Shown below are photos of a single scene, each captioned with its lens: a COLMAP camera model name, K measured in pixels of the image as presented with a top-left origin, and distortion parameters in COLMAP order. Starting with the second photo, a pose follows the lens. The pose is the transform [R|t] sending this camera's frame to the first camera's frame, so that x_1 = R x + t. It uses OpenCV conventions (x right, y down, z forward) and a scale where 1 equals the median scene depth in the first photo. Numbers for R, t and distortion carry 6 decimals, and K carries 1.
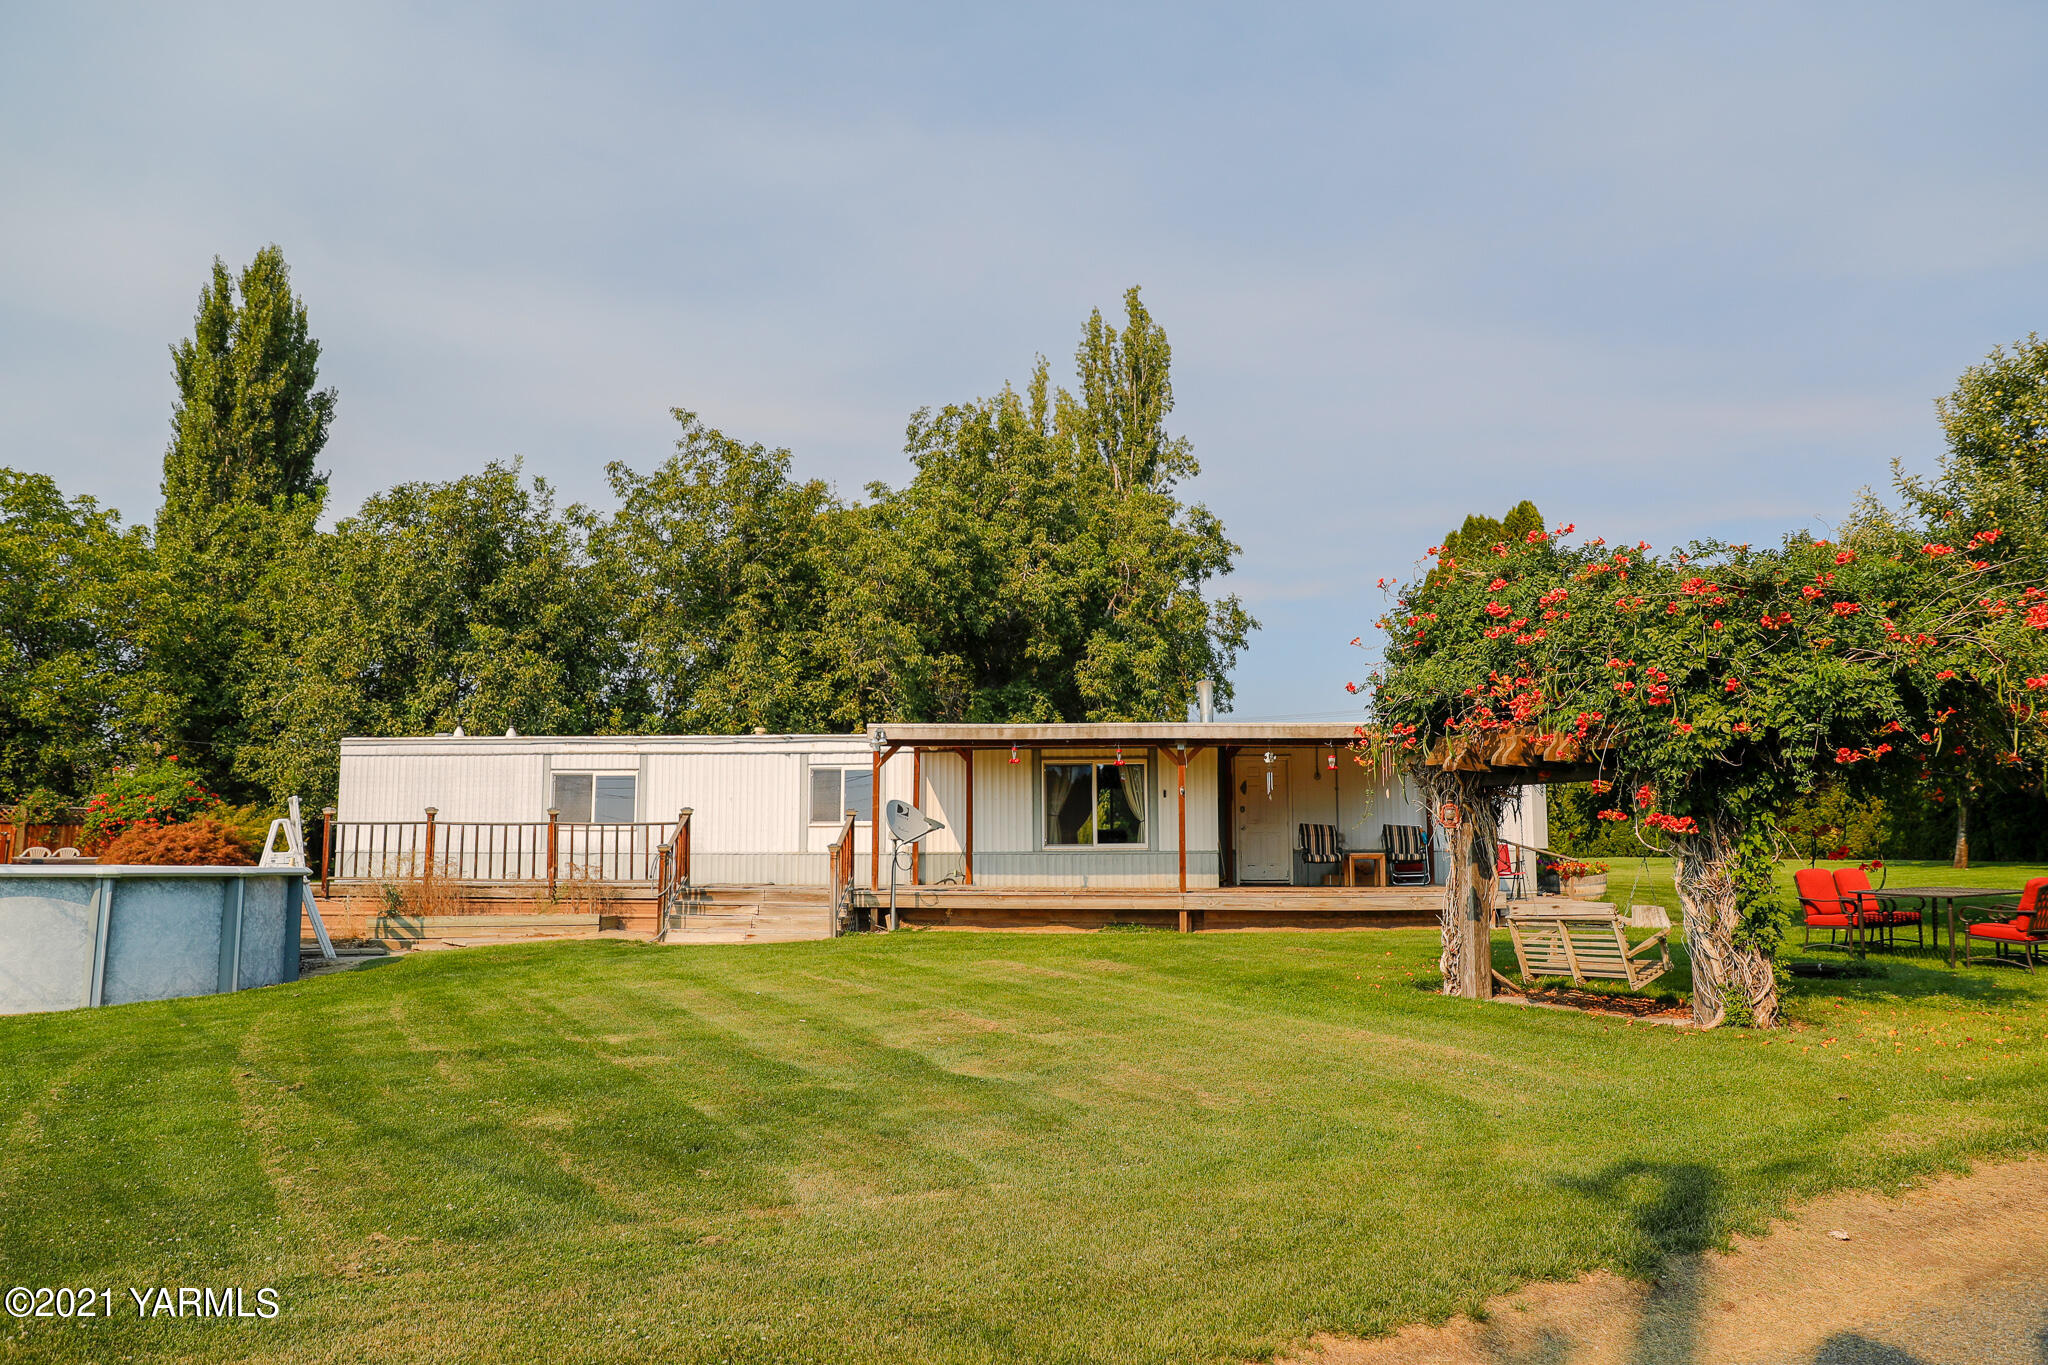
lens RADIAL K [[1404.3, 0, 1036.4], [0, 1404.3, 686.9], [0, 0, 1]] dist [-0.095018, 0.063250]
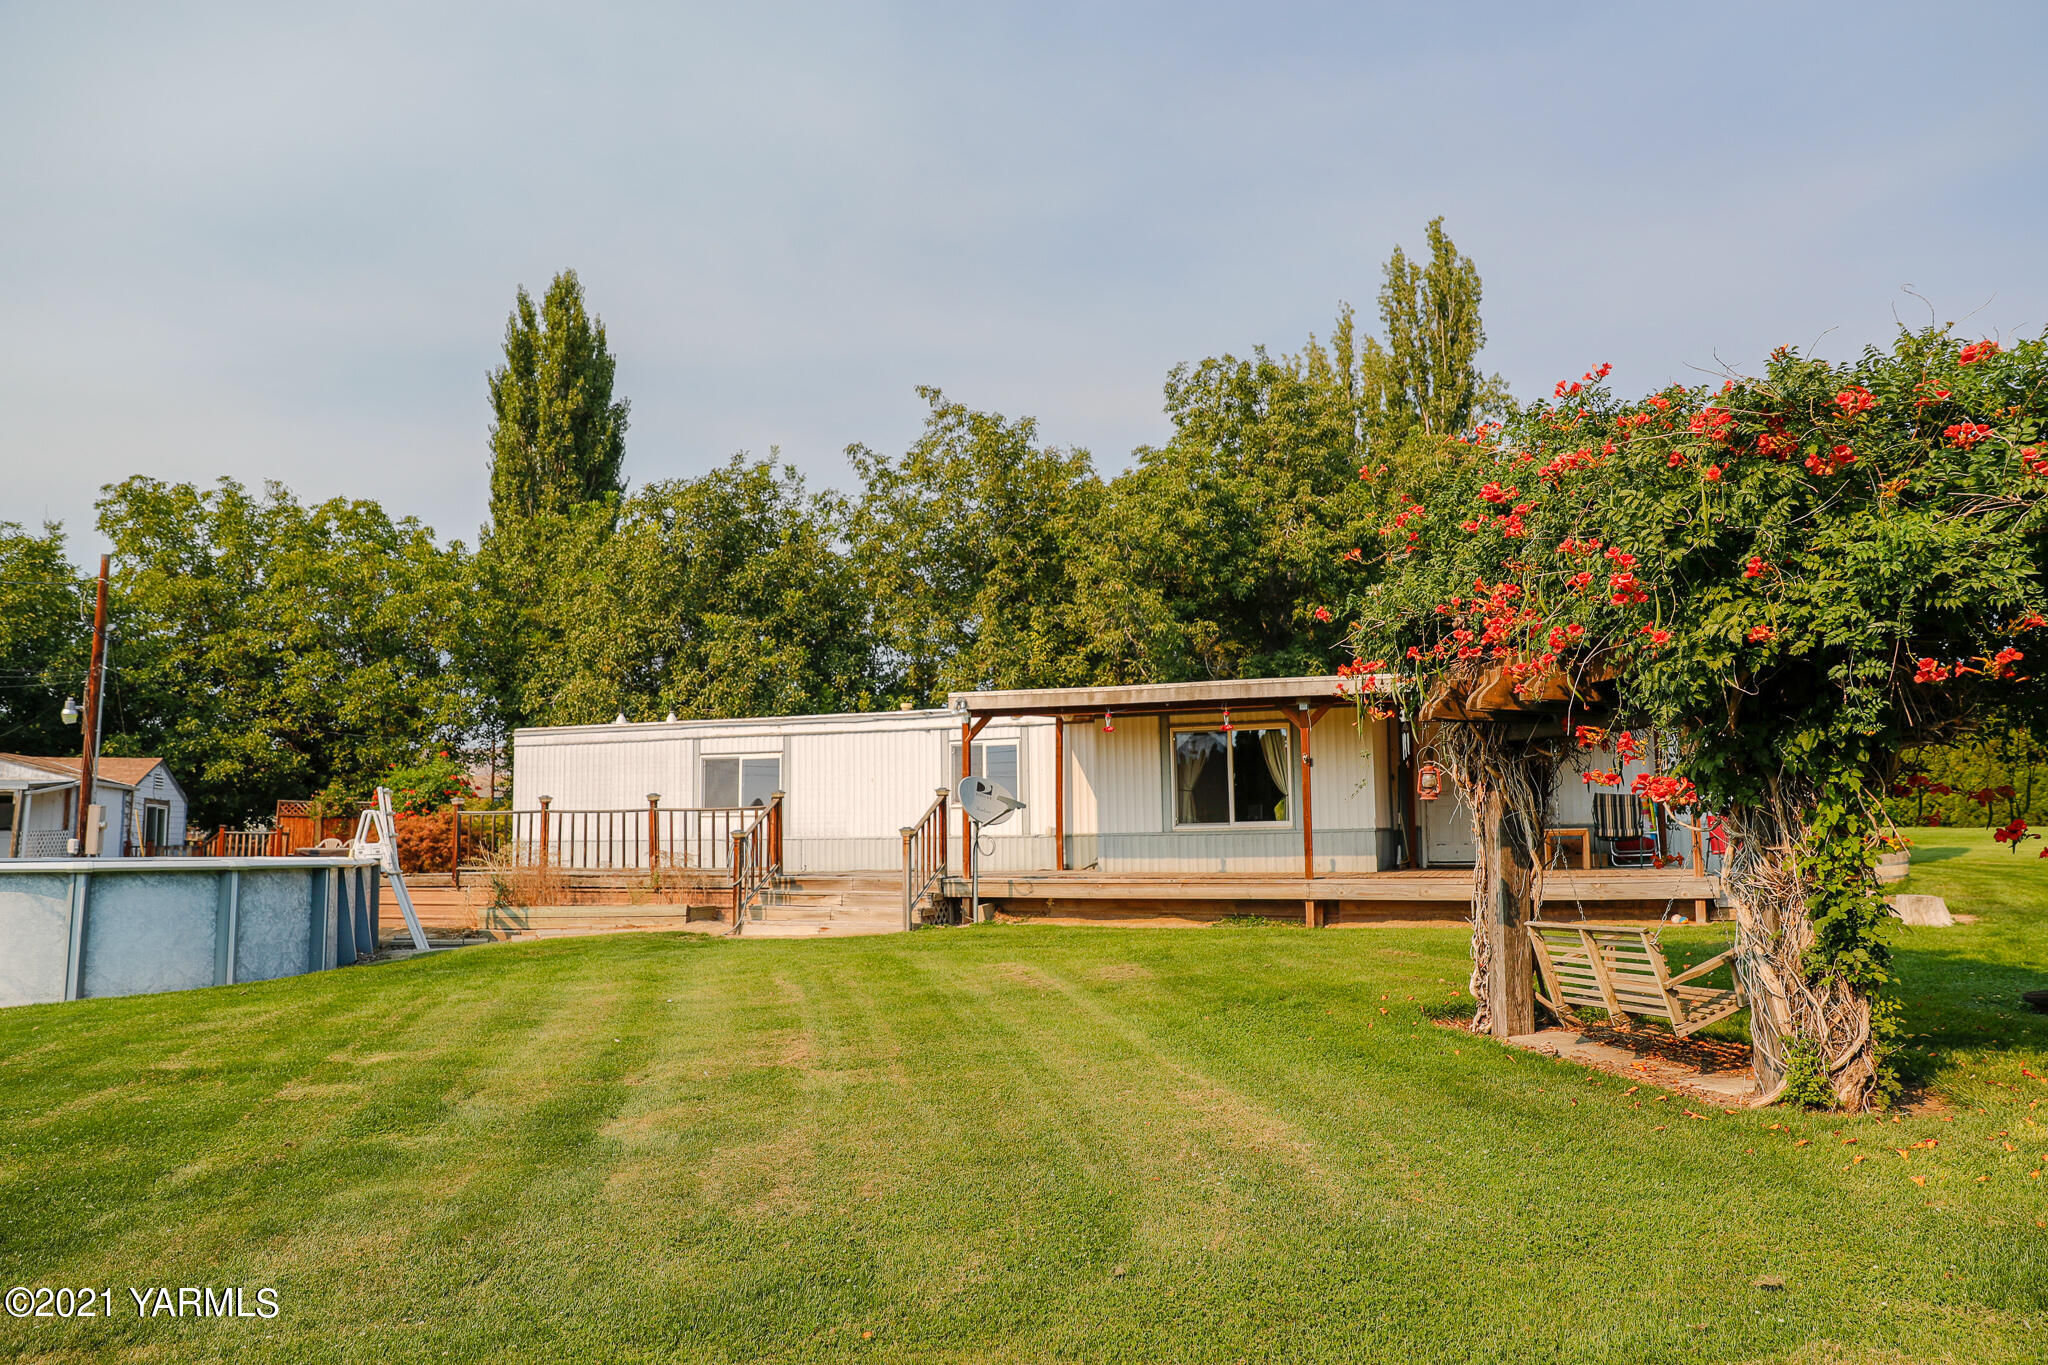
lens RADIAL K [[1404.3, 0, 1030.5], [0, 1404.3, 685.8], [0, 0, 1]] dist [-0.095018, 0.063250]
pose [[0.963391, -0.038880, -0.265268, 0.150418], [0.042833, 0.999040, 0.009133, 0.013954], [0.264658, -0.020161, 0.964132, 0.130698]]
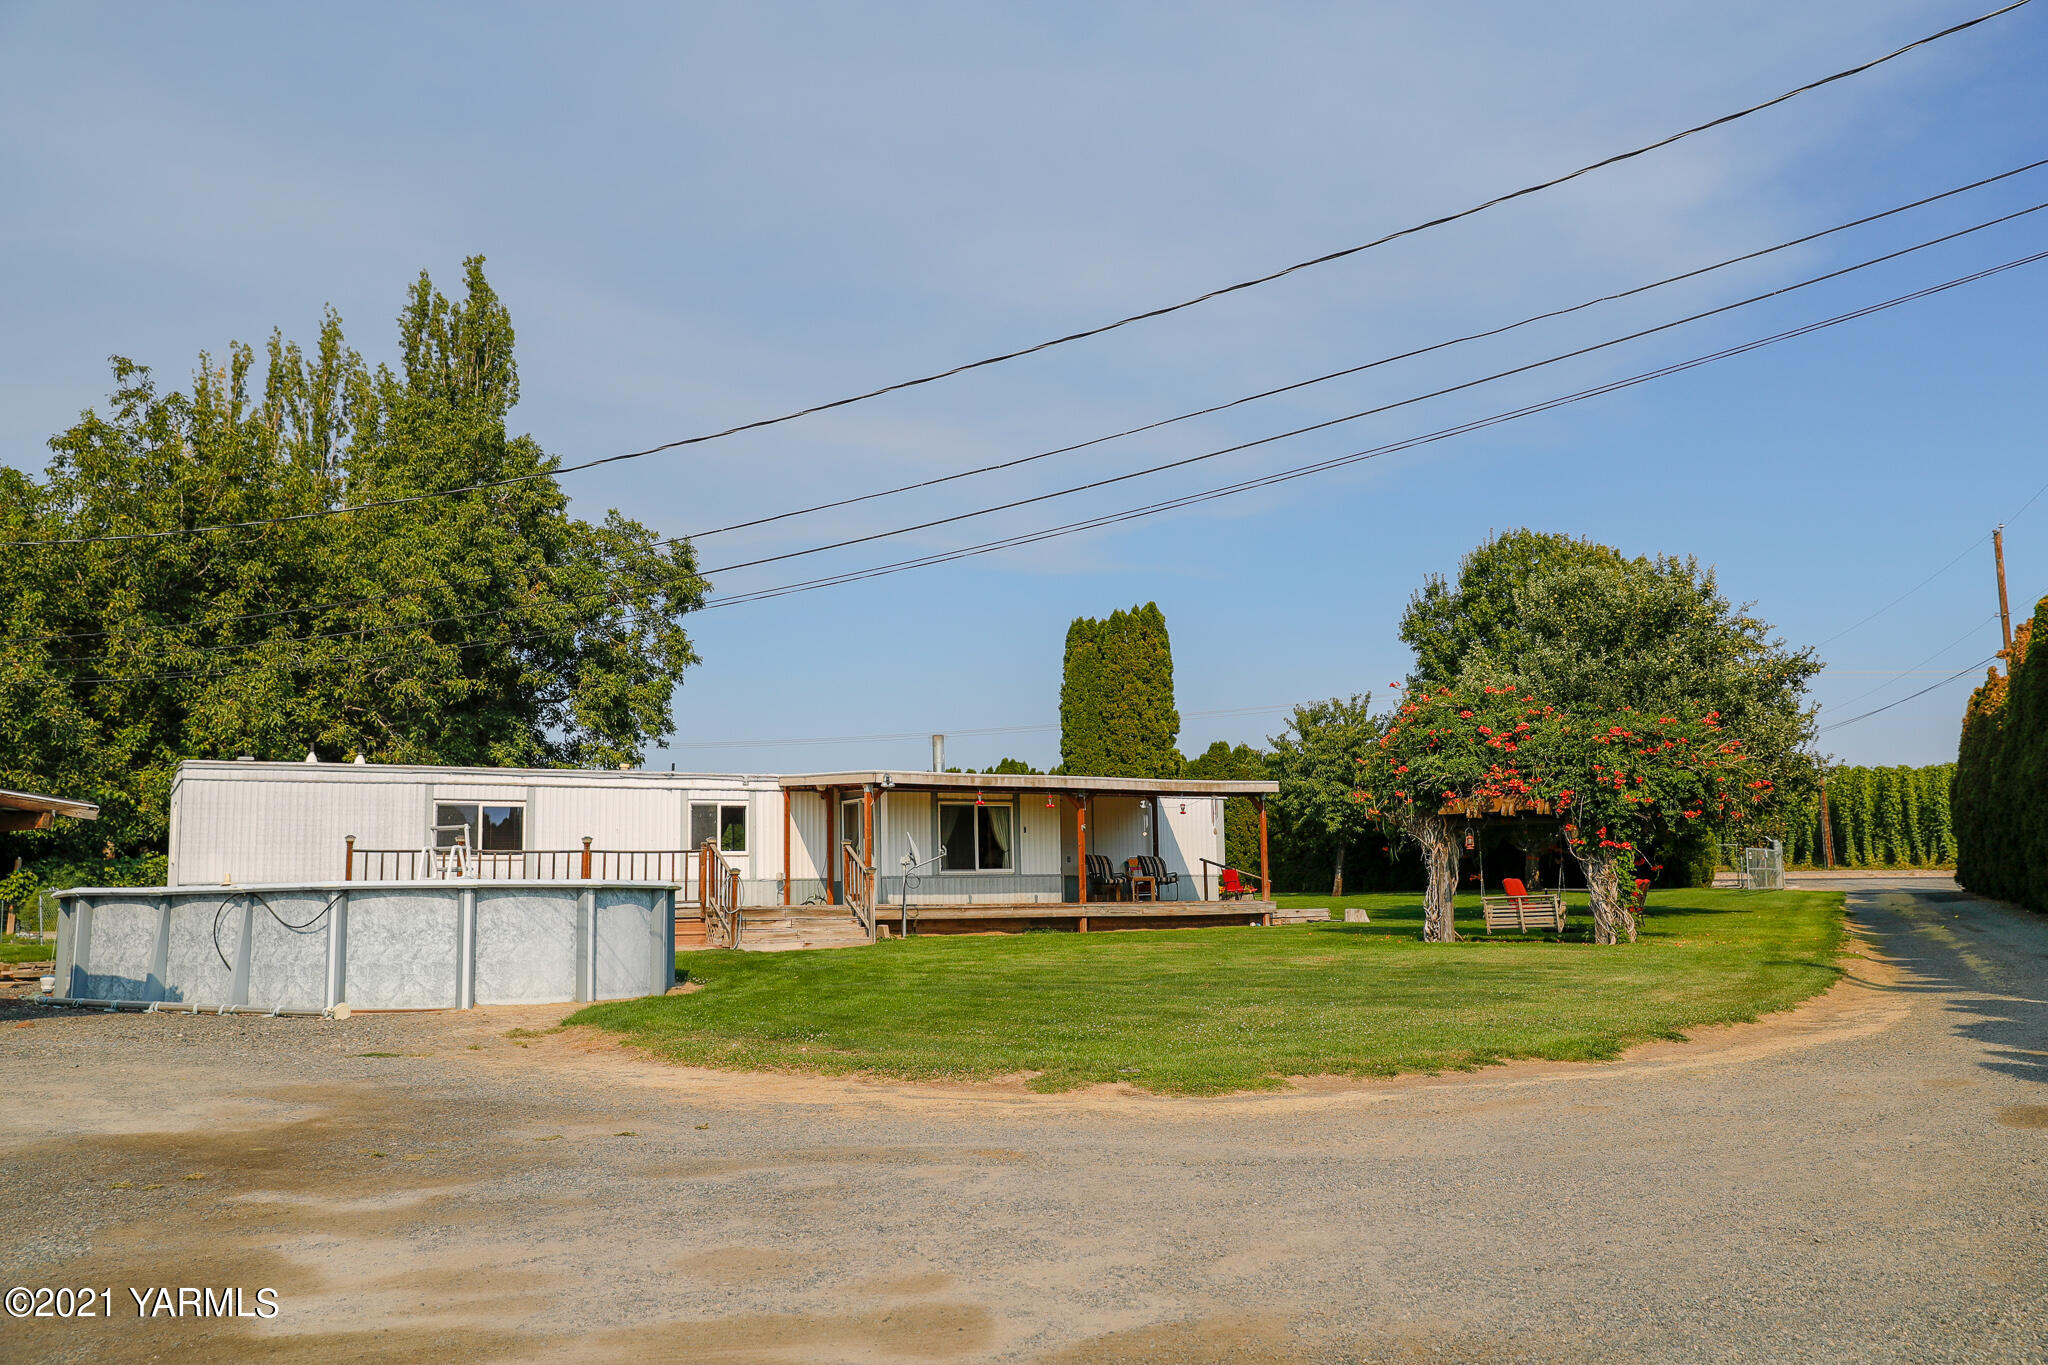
lens RADIAL K [[1680.2, 0, 1037.1], [0, 1680.2, 680.3], [0, 0, 1]] dist [-0.029376, 0.021939]
pose [[0.827468, 0.061474, 0.558138, -0.743858], [-0.052001, 0.998107, -0.032838, -0.010120], [-0.559101, -0.001851, 0.829098, -0.272098]]
